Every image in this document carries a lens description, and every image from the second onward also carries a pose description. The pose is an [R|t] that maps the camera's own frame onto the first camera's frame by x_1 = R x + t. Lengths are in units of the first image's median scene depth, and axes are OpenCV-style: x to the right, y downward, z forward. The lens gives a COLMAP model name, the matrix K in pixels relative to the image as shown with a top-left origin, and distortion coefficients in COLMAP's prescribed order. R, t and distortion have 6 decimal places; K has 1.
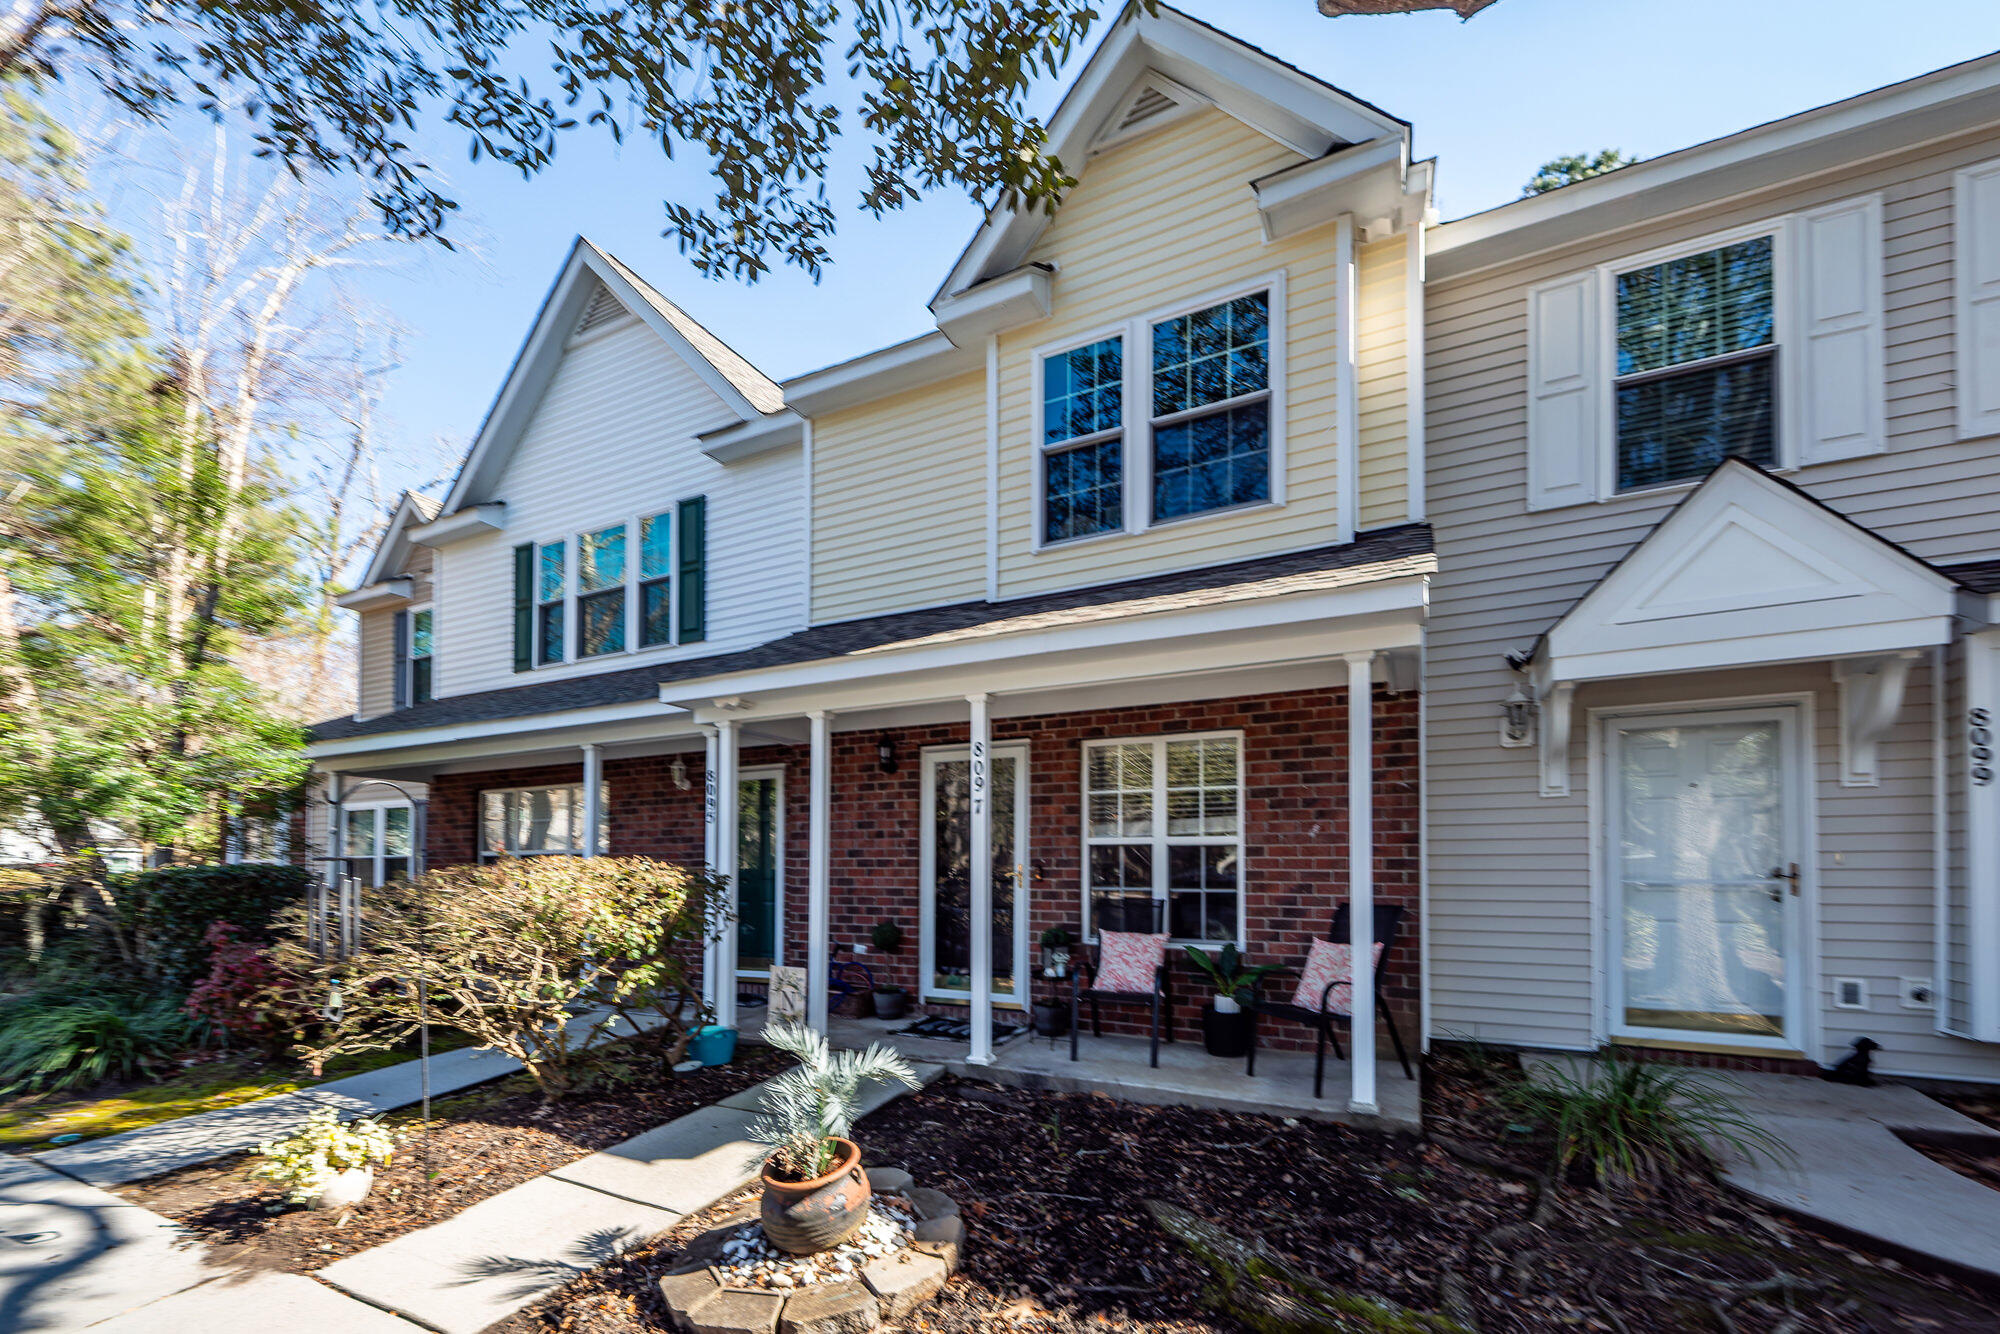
lens RADIAL K [[777.0, 0, 995.4], [0, 777.0, 586.2], [0, 0, 1]] dist [-0.000840, -0.000148]
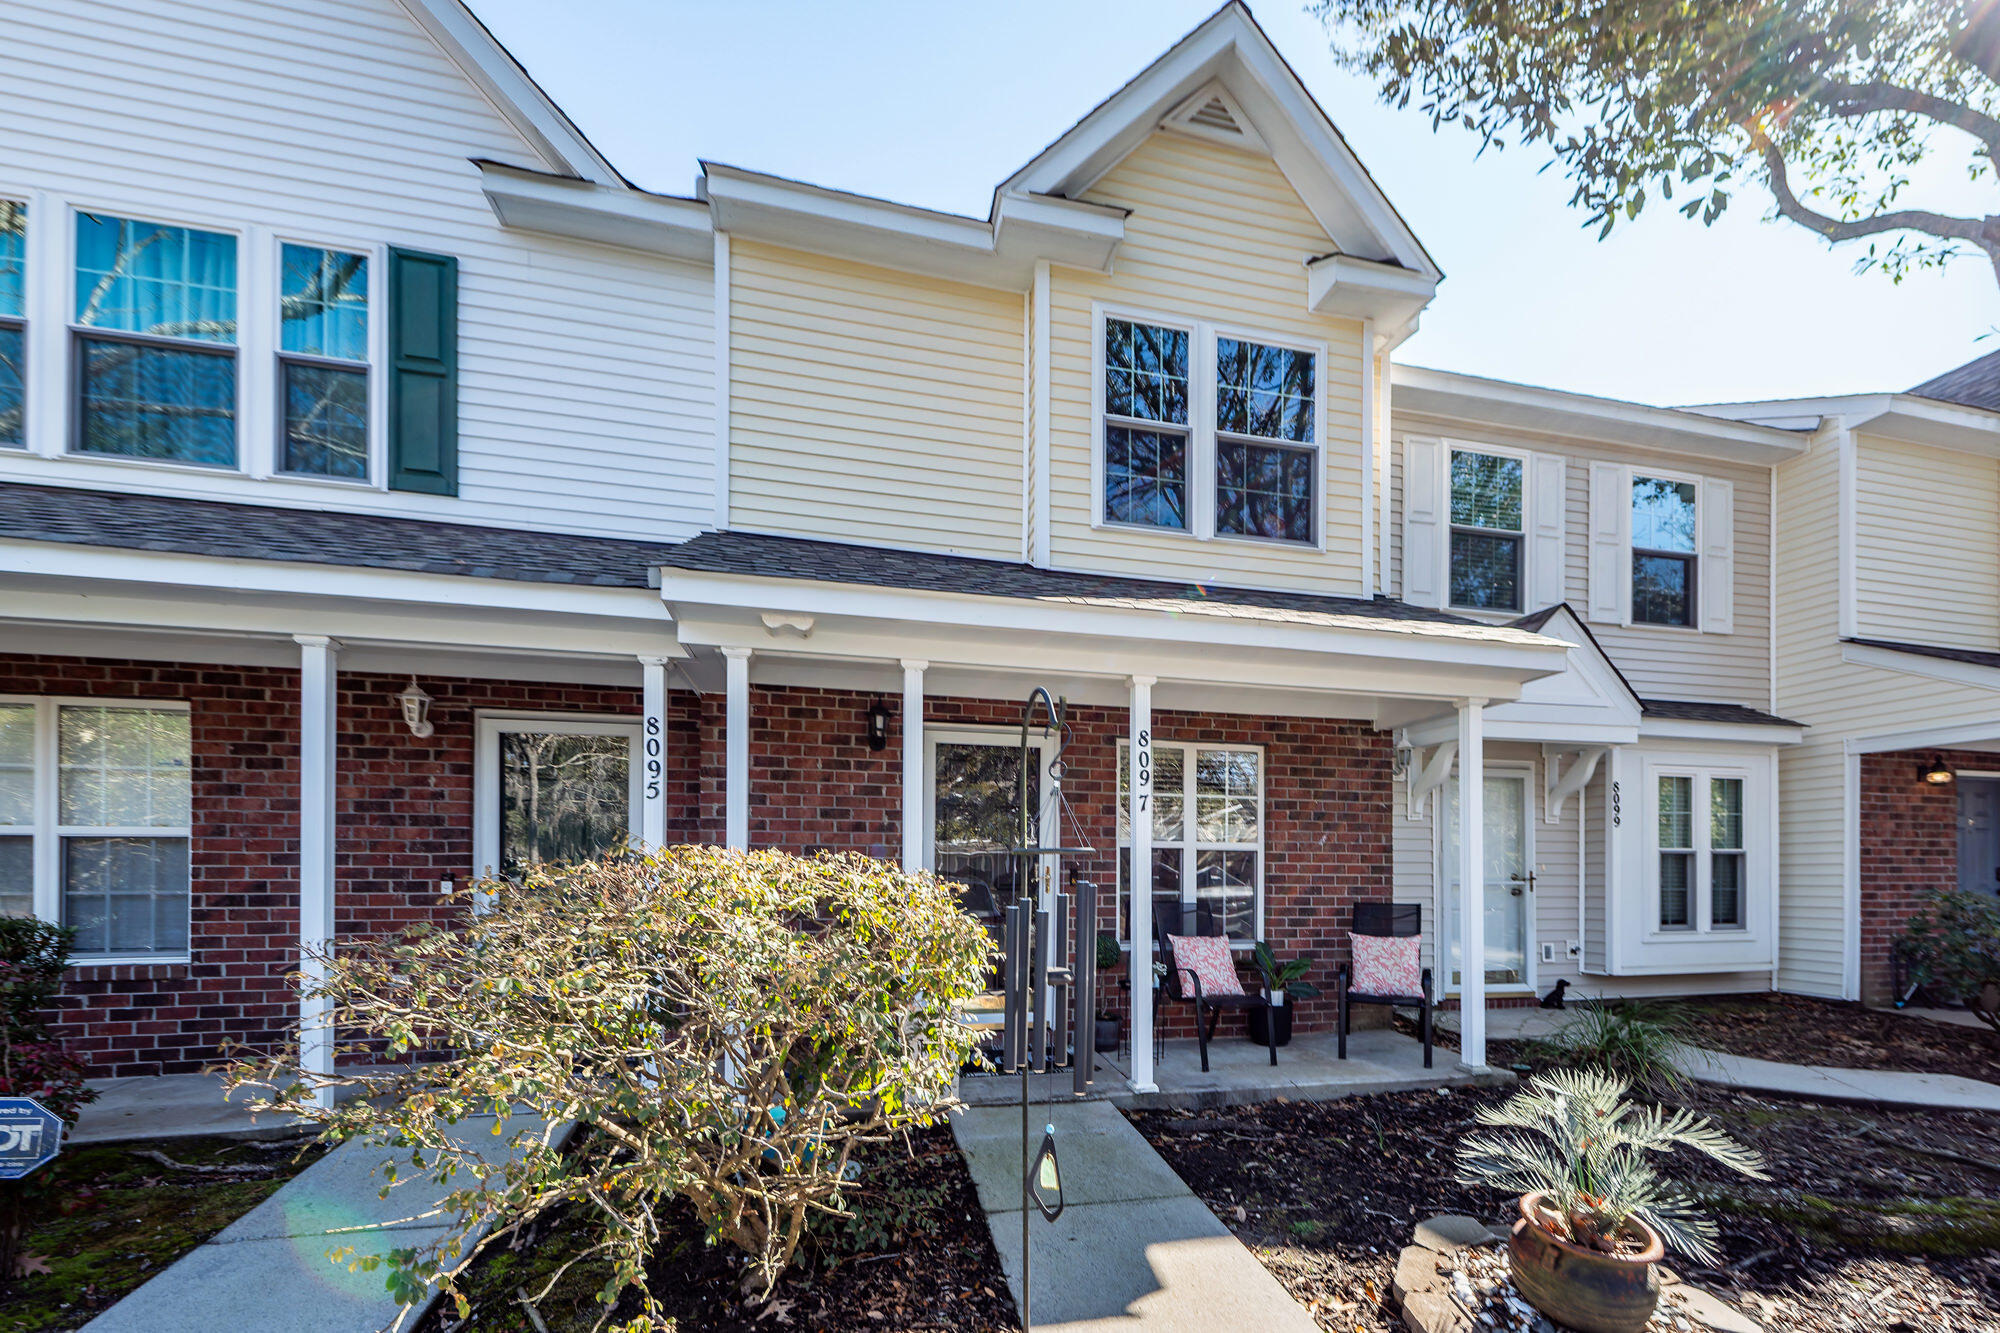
lens RADIAL K [[806.5, 0, 1000.3], [0, 806.5, 622.0], [0, 0, 1]] dist [0.002936, 0.000193]
pose [[0.749811, 0.197333, 0.631540, -0.638274], [-0.231406, 0.972422, -0.029104, 0.124446], [-0.619866, -0.124319, 0.774797, 0.351800]]
